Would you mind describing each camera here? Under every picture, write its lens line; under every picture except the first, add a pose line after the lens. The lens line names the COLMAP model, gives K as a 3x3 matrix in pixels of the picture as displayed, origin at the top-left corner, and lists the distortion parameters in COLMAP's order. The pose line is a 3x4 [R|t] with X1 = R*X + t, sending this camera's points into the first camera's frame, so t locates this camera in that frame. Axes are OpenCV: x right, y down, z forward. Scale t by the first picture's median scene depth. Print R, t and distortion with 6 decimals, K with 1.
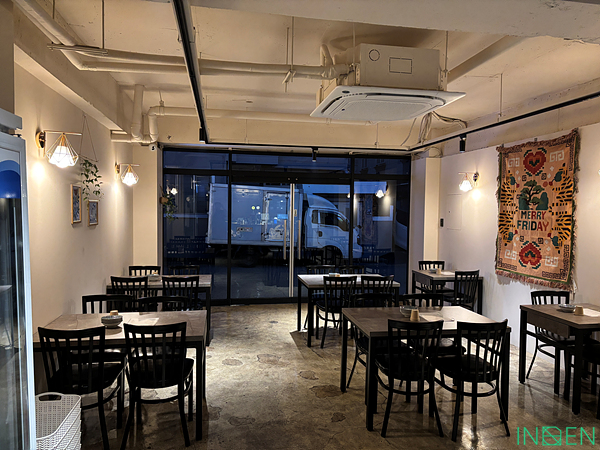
lens RADIAL K [[448.5, 0, 303.3], [0, 448.5, 227.2], [0, 0, 1]] dist [0.056867, -0.052552]
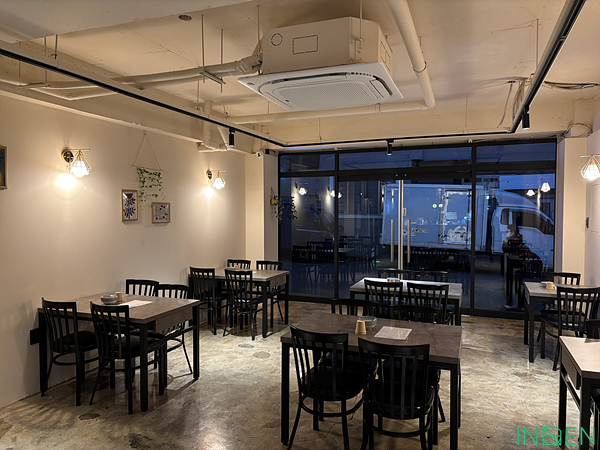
lens RADIAL K [[450.8, 0, 300.0], [0, 450.8, 225.0], [0, 0, 1]] dist [0.066584, -0.079282]
pose [[0.849268, 0.004645, -0.527941, 0.422146], [-0.009444, 0.999935, -0.006394, 0.004620], [0.527877, 0.010416, 0.849257, 0.141389]]
